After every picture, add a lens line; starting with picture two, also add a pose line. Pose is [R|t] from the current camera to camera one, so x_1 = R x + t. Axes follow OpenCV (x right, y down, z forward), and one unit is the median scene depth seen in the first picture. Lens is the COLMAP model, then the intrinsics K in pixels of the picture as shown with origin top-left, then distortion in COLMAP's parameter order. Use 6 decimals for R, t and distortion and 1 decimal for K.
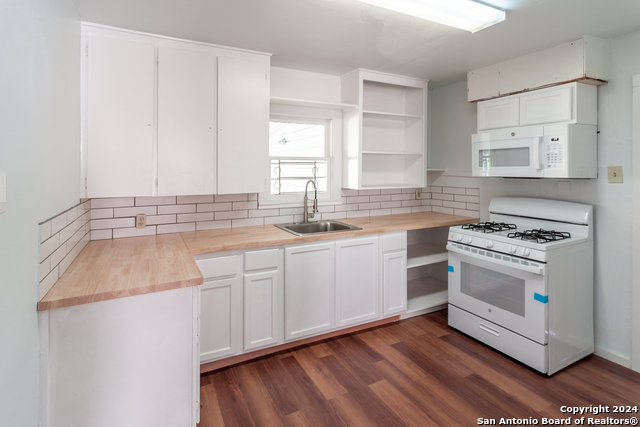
lens RADIAL K [[321.0, 0, 293.8], [0, 321.0, 162.3], [0, 0, 1]] dist [0.002603, 0.000594]
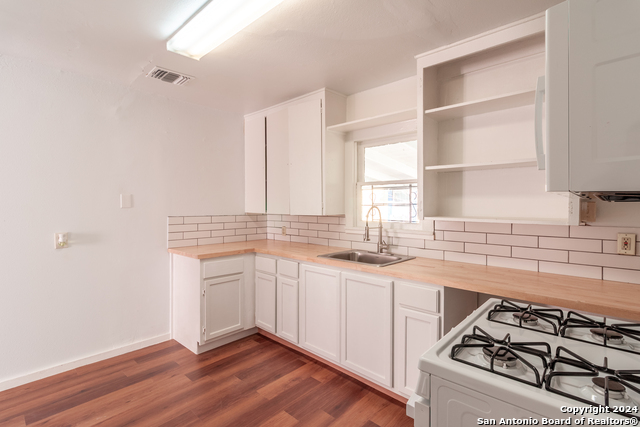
lens RADIAL K [[296.9, 0, 302.7], [0, 296.9, 203.0], [0, 0, 1]] dist [0.000605, 0.000180]
pose [[0.359337, -0.001538, -0.933207, 0.814545], [0.013447, 0.999903, 0.003530, 0.043924], [0.933111, -0.013818, 0.359323, 0.547673]]
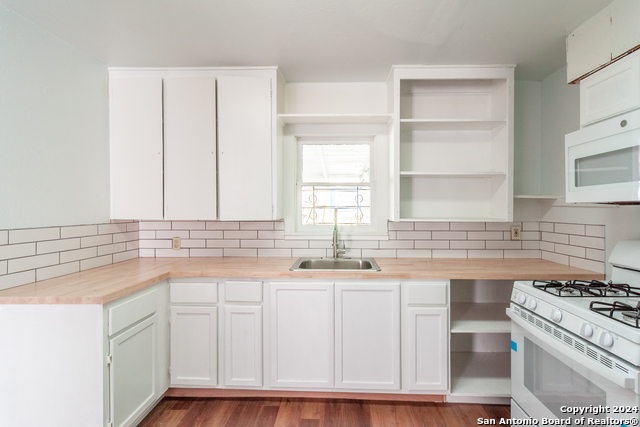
lens RADIAL K [[313.4, 0, 317.2], [0, 313.4, 203.5], [0, 0, 1]] dist [0.001346, 0.000324]
pose [[0.889480, -0.000199, -0.456973, 0.414743], [0.003300, 0.999977, 0.005988, 0.039298], [0.456962, -0.006834, 0.889460, 0.253893]]
